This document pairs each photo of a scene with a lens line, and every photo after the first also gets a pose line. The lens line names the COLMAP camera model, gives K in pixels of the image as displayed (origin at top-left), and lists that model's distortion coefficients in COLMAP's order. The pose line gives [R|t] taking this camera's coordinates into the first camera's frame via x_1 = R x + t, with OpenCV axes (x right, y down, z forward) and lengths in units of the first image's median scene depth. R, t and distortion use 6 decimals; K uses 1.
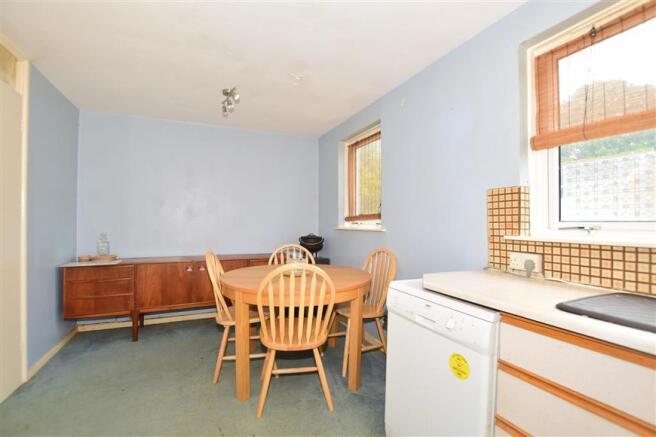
lens RADIAL K [[313.7, 0, 328.1], [0, 313.7, 219.6], [0, 0, 1]] dist [-0.002288, -0.000796]
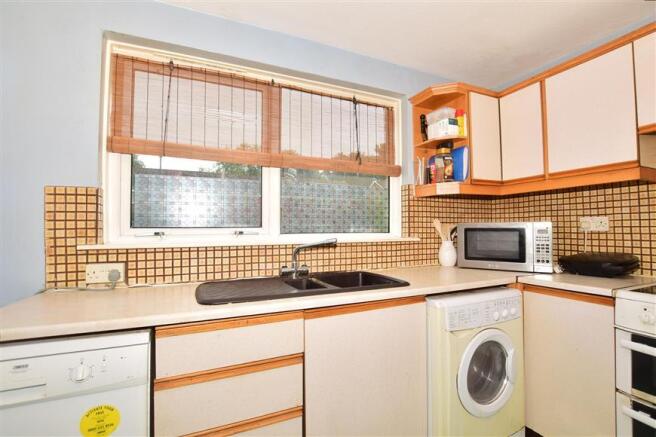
lens RADIAL K [[313.7, 0, 327.5], [0, 313.7, 217.7], [0, 0, 1]] dist [-0.002288, -0.000796]
pose [[-0.002791, 0.025337, 0.999675, -0.282924], [-0.006266, 0.999659, -0.025354, -0.005190], [-0.999976, -0.006335, -0.002631, 0.378420]]
